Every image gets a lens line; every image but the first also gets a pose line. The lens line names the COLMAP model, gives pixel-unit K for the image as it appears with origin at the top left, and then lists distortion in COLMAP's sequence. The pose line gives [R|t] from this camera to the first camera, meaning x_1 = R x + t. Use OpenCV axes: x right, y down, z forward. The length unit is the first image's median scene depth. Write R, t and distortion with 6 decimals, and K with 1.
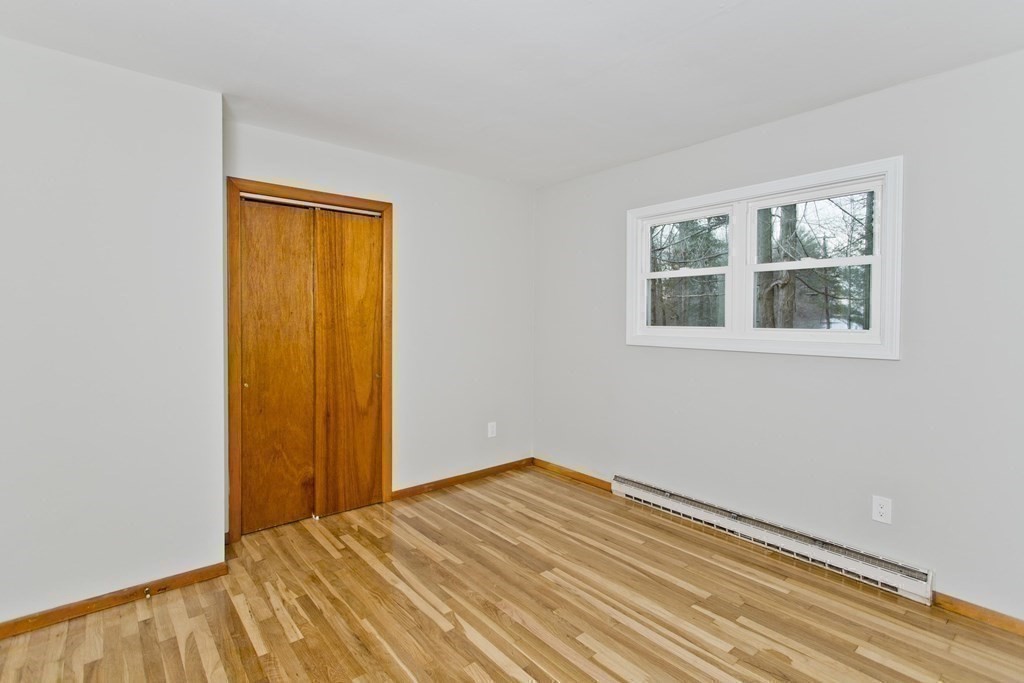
lens RADIAL K [[493.4, 0, 520.2], [0, 493.4, 335.5], [0, 0, 1]] dist [0.005350, 0.001010]
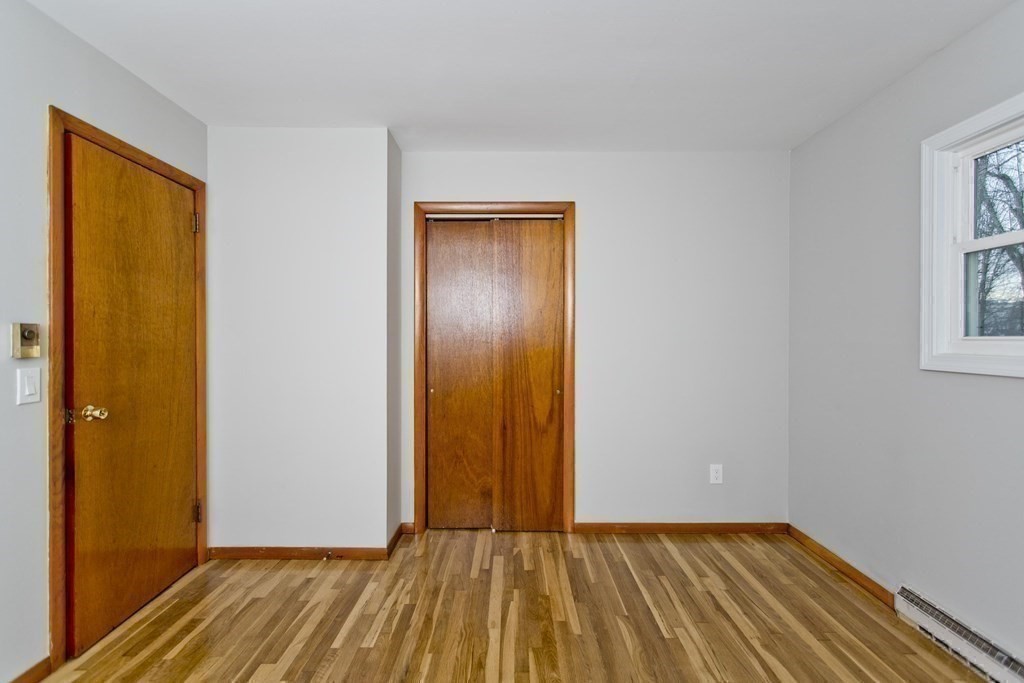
lens RADIAL K [[493.4, 0, 506.7], [0, 493.4, 344.6], [0, 0, 1]] dist [0.005350, 0.001010]
pose [[0.756467, 0.006841, -0.653996, 0.260108], [-0.020925, 0.999687, -0.013747, 0.009475], [0.653697, 0.024084, 0.756373, 0.265032]]
